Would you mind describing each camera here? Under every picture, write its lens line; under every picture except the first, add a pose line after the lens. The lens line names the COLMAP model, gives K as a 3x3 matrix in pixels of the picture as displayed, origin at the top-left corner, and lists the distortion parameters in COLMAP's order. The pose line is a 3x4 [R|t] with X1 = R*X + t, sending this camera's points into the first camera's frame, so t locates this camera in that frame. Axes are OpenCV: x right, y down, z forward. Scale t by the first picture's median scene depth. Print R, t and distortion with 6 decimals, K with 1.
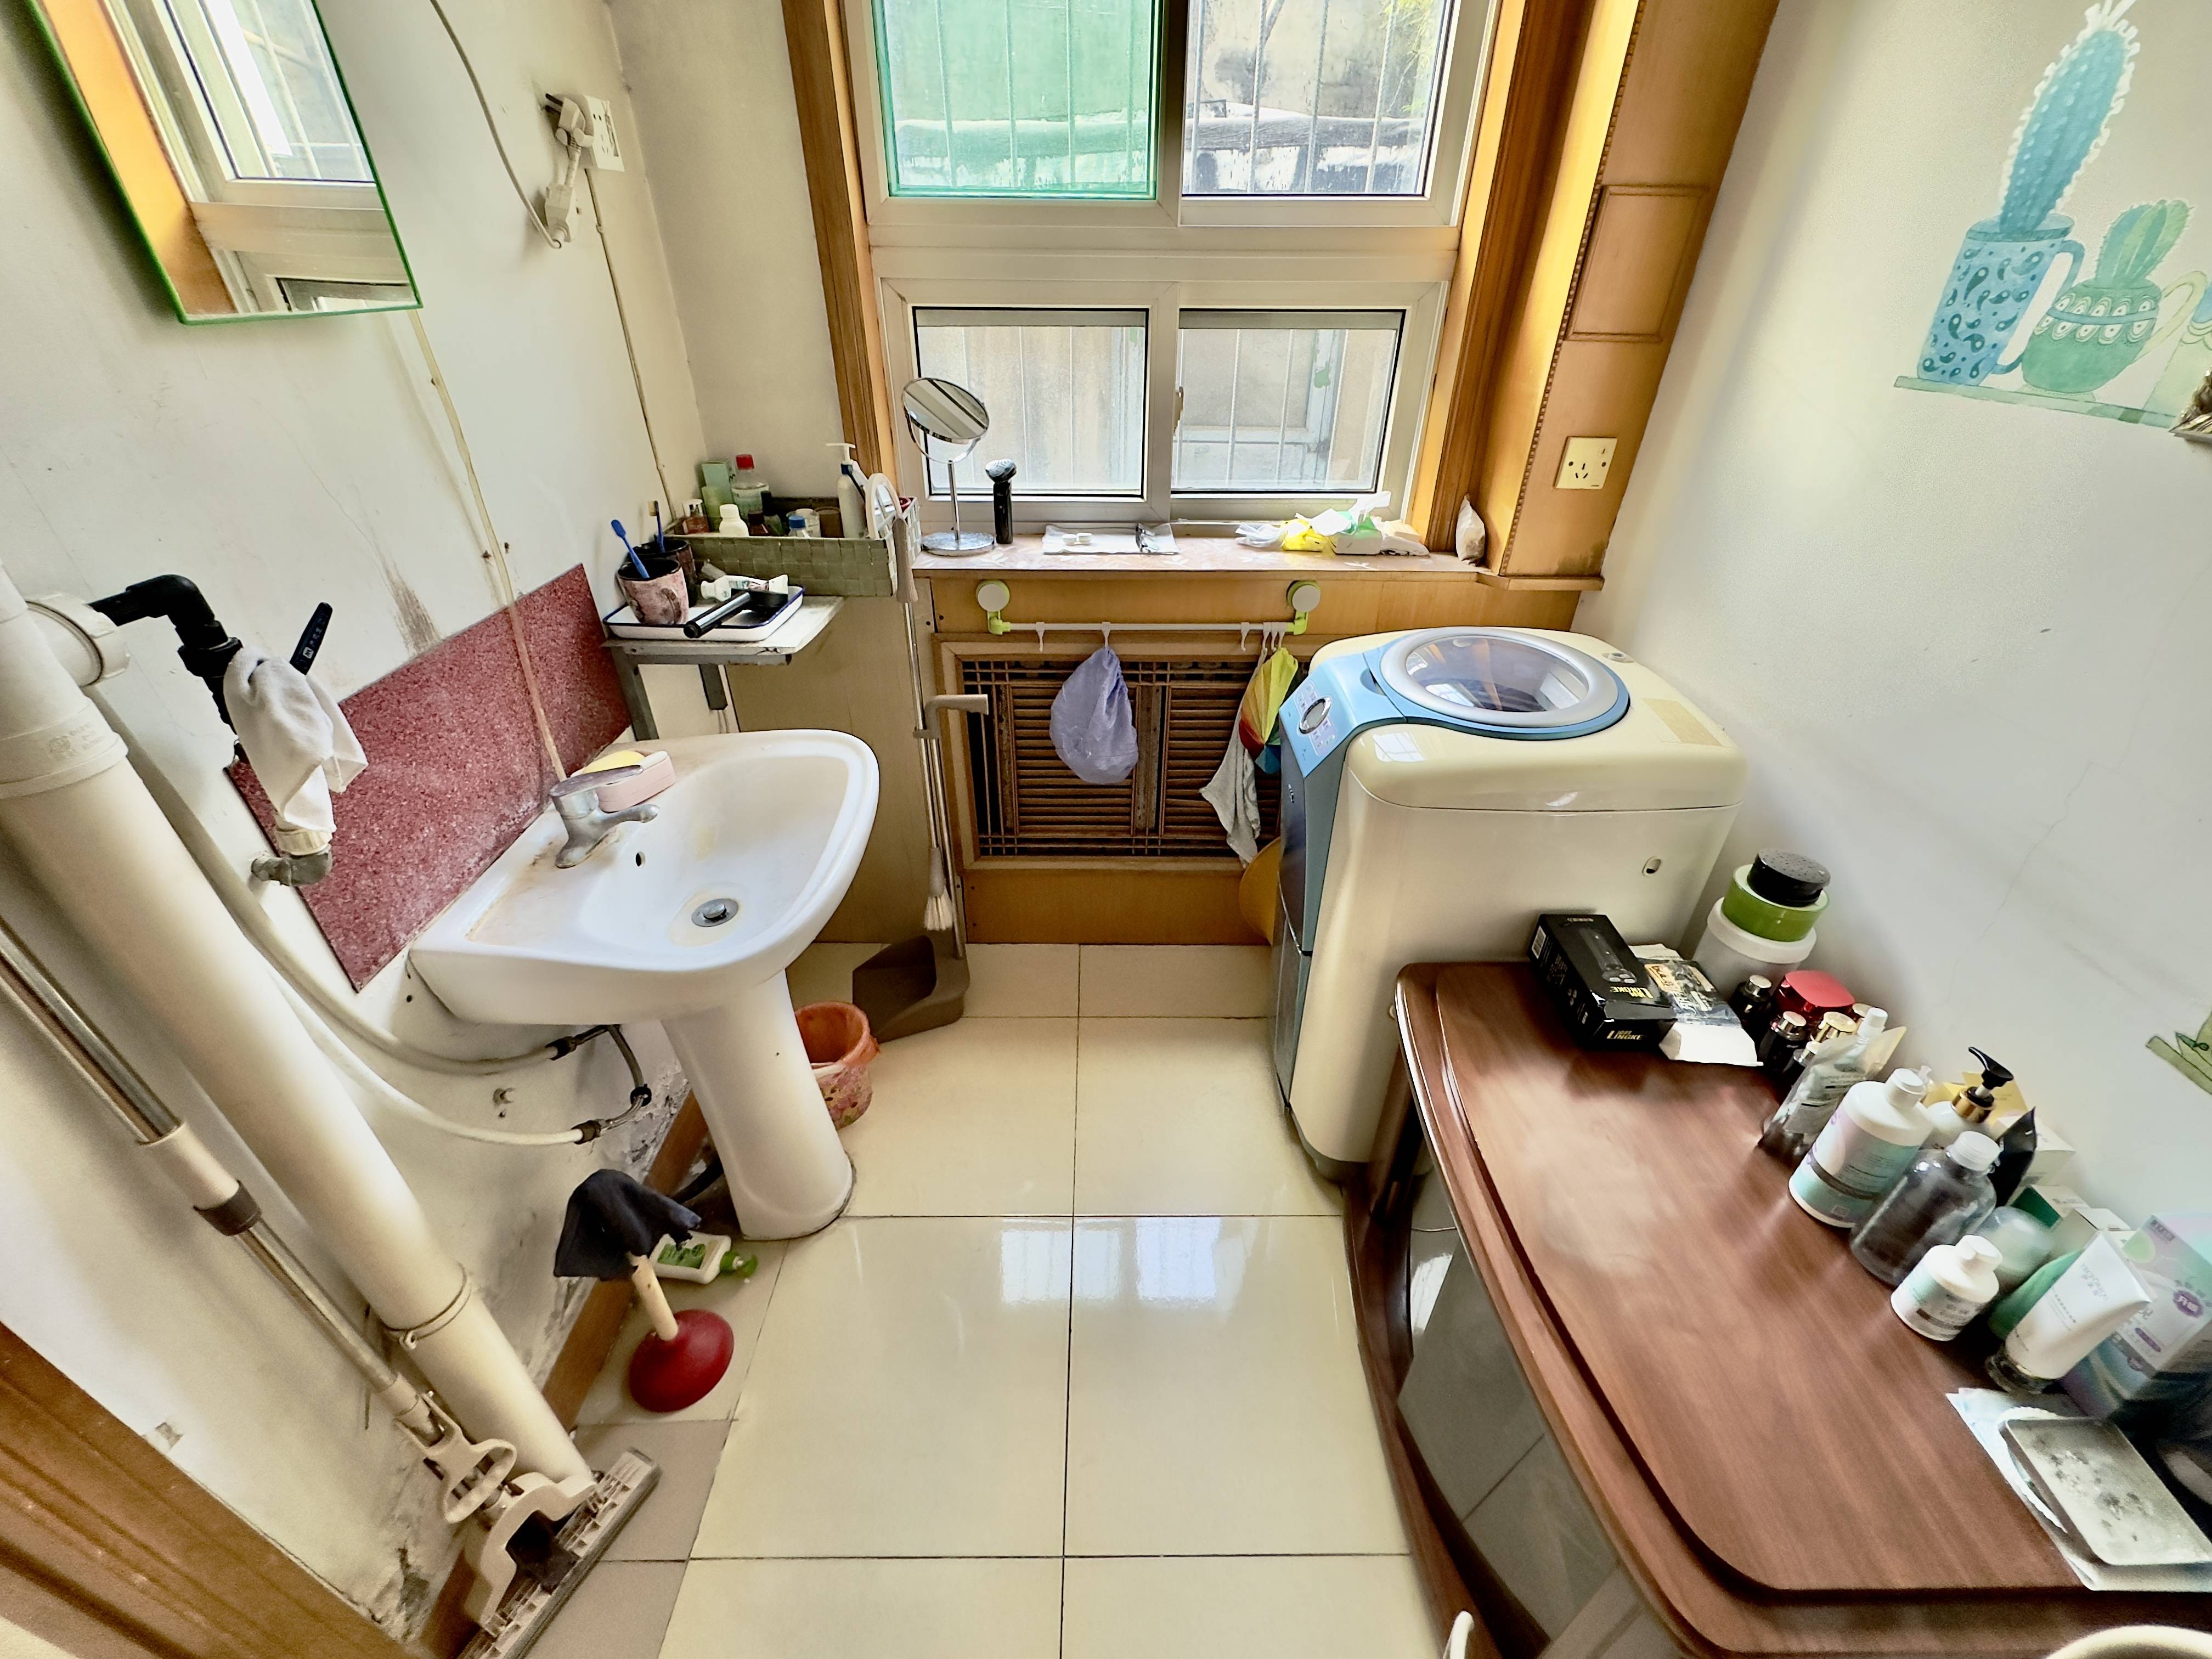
lens RADIAL K [[883.9, 0, 1103.7], [0, 883.9, 827.9], [0, 0, 1]] dist [-0.002099, 0.000352]
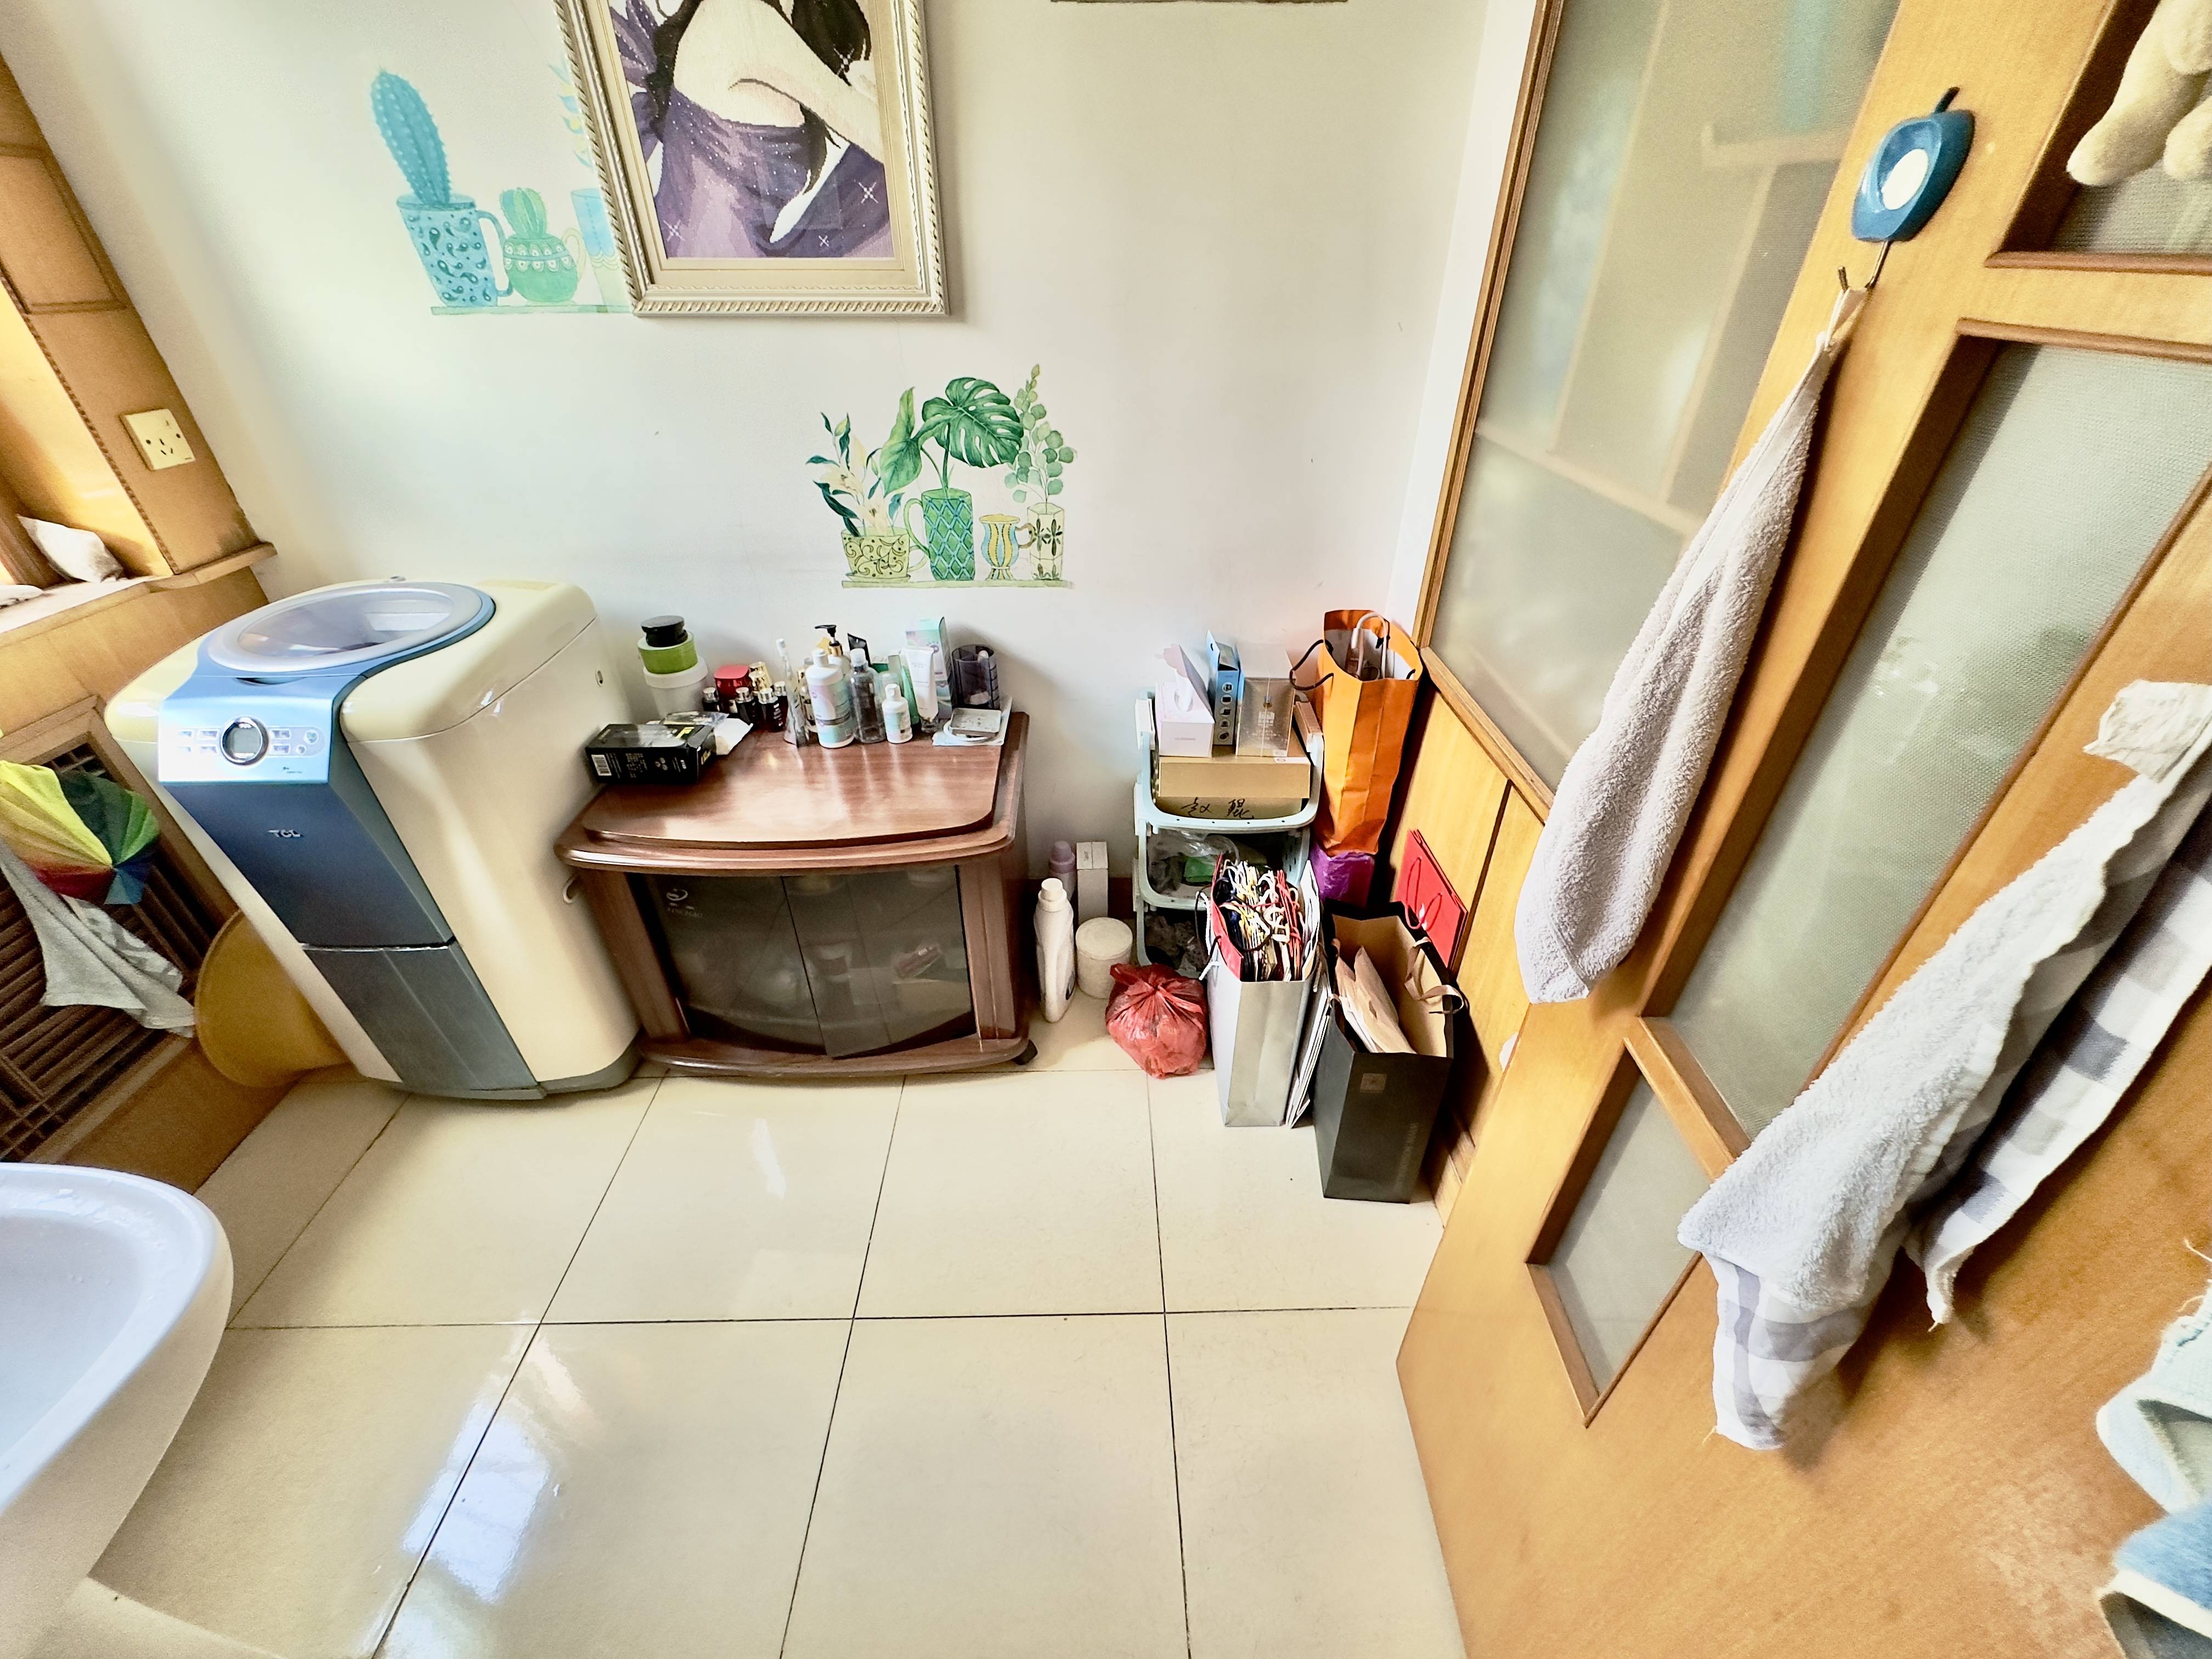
lens RADIAL K [[883.9, 0, 1106.9], [0, 883.9, 830.0], [0, 0, 1]] dist [-0.002099, 0.000352]
pose [[-0.011802, -0.565168, 0.824891, -0.774501], [0.542834, 0.689183, 0.479956, -0.028187], [-0.839757, 0.453443, 0.298659, 0.053703]]
